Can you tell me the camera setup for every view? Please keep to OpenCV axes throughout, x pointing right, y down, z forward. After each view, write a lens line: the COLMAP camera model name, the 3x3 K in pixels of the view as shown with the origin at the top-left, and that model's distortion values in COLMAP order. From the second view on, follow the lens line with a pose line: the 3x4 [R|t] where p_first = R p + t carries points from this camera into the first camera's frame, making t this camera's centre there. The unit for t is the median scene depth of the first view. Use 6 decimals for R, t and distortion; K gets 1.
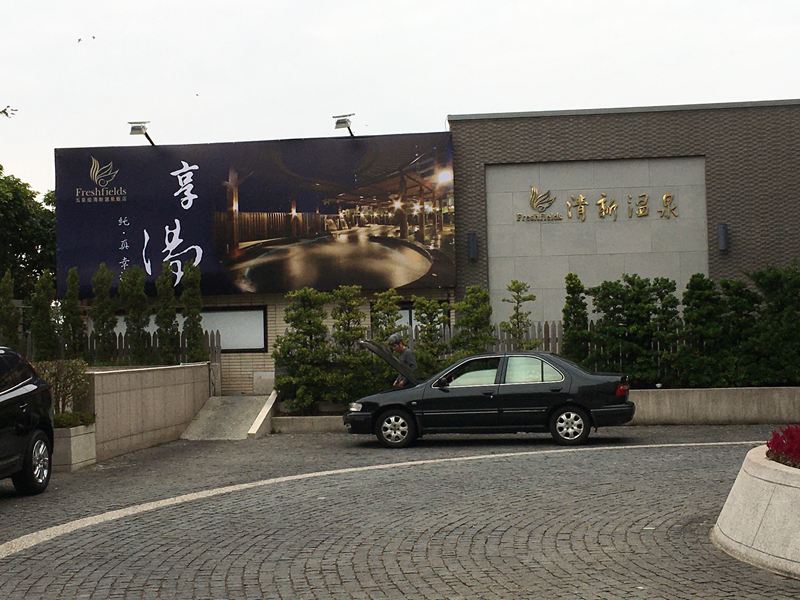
lens RADIAL K [[1328.9, 0, 399.6], [0, 1328.9, 300.0], [0, 0, 1]] dist [0.027599, 0.000000]
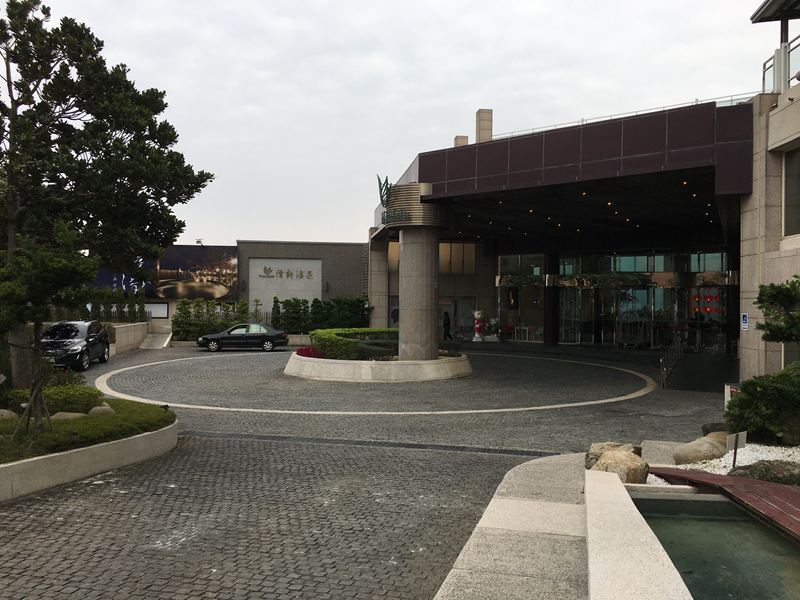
lens RADIAL K [[689.1, 0, 401.0], [0, 689.1, 298.6], [0, 0, 1]] dist [0.042684, -0.019125]
pose [[0.967932, 0.033673, 0.248945, 0.013416], [-0.040054, 0.998985, 0.020610, -0.058462], [-0.247999, -0.029920, 0.968298, -0.606606]]
